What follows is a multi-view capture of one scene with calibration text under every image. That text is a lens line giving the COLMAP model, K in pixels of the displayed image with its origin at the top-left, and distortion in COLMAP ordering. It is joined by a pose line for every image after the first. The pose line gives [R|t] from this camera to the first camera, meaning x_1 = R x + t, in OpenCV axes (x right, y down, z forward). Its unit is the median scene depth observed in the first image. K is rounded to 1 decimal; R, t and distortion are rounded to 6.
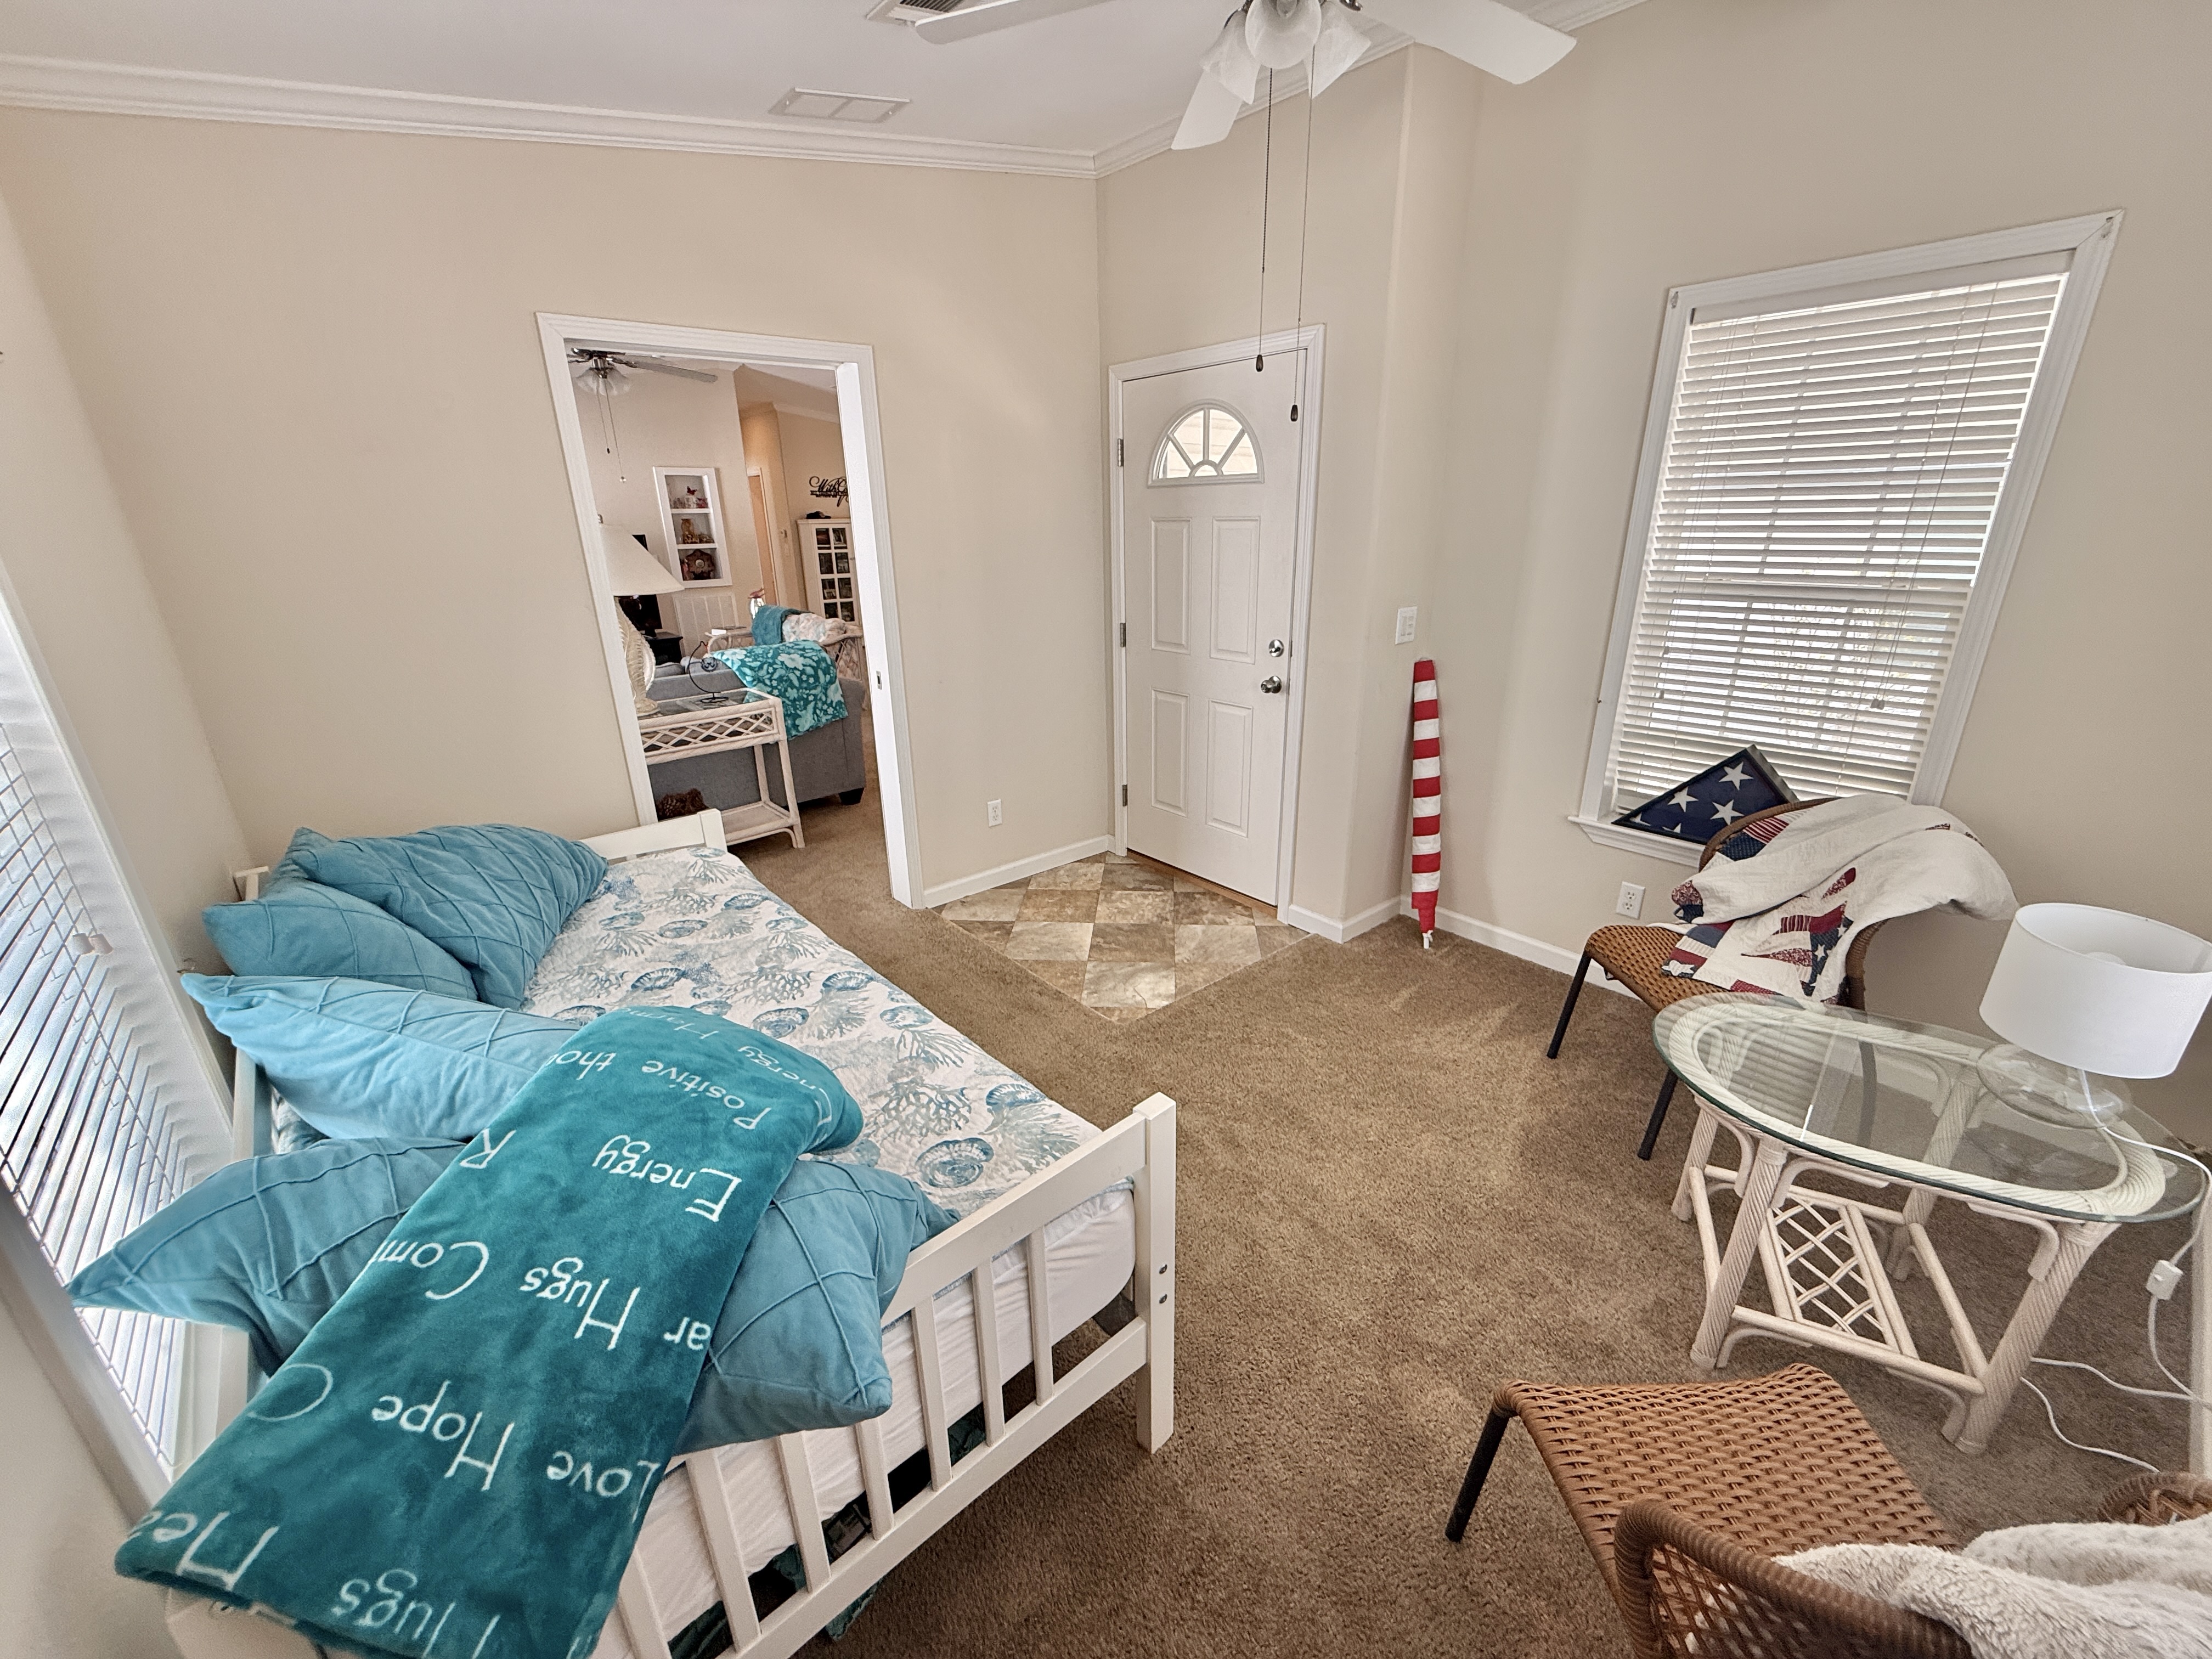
lens RADIAL K [[882.9, 0, 1096.1], [0, 882.9, 829.6], [0, 0, 1]] dist [0.000313, -0.000269]
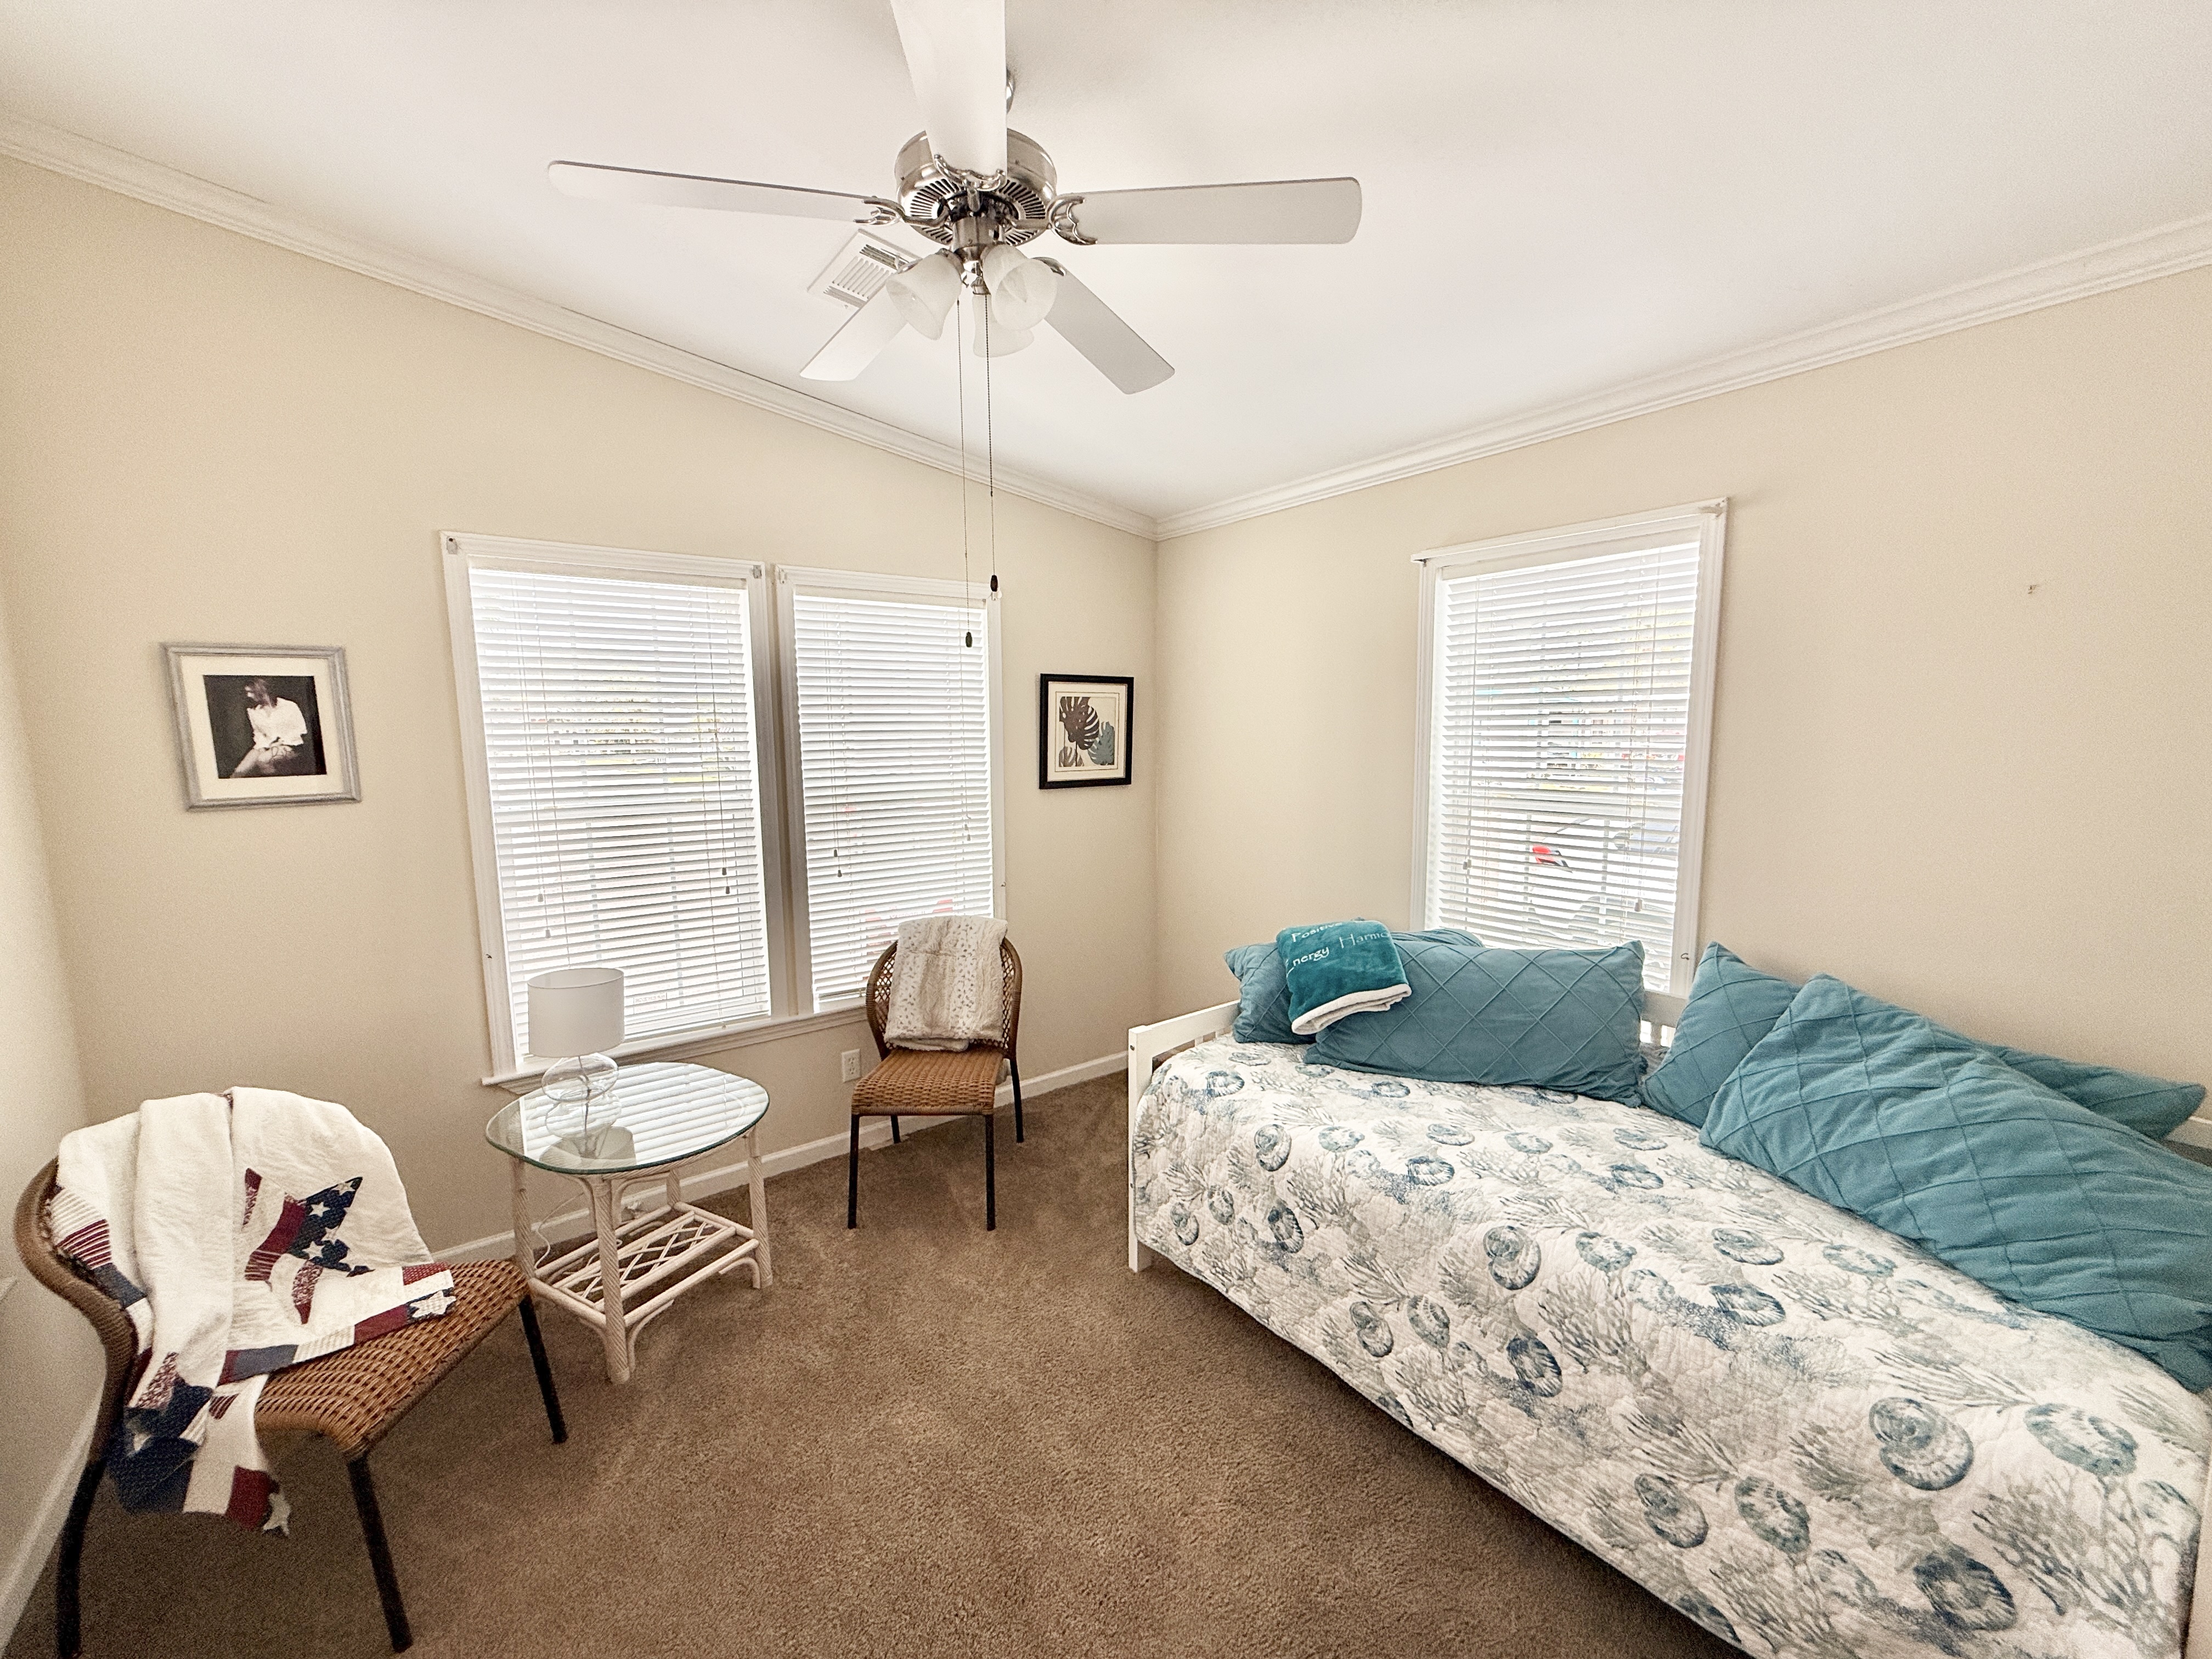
lens RADIAL K [[882.9, 0, 1103.2], [0, 882.9, 828.3], [0, 0, 1]] dist [0.000313, -0.000269]
pose [[-0.996798, 0.021227, 0.077097, 0.000937], [0.054557, 0.885406, 0.461605, -0.570385], [-0.058464, 0.464333, -0.883729, 1.532429]]
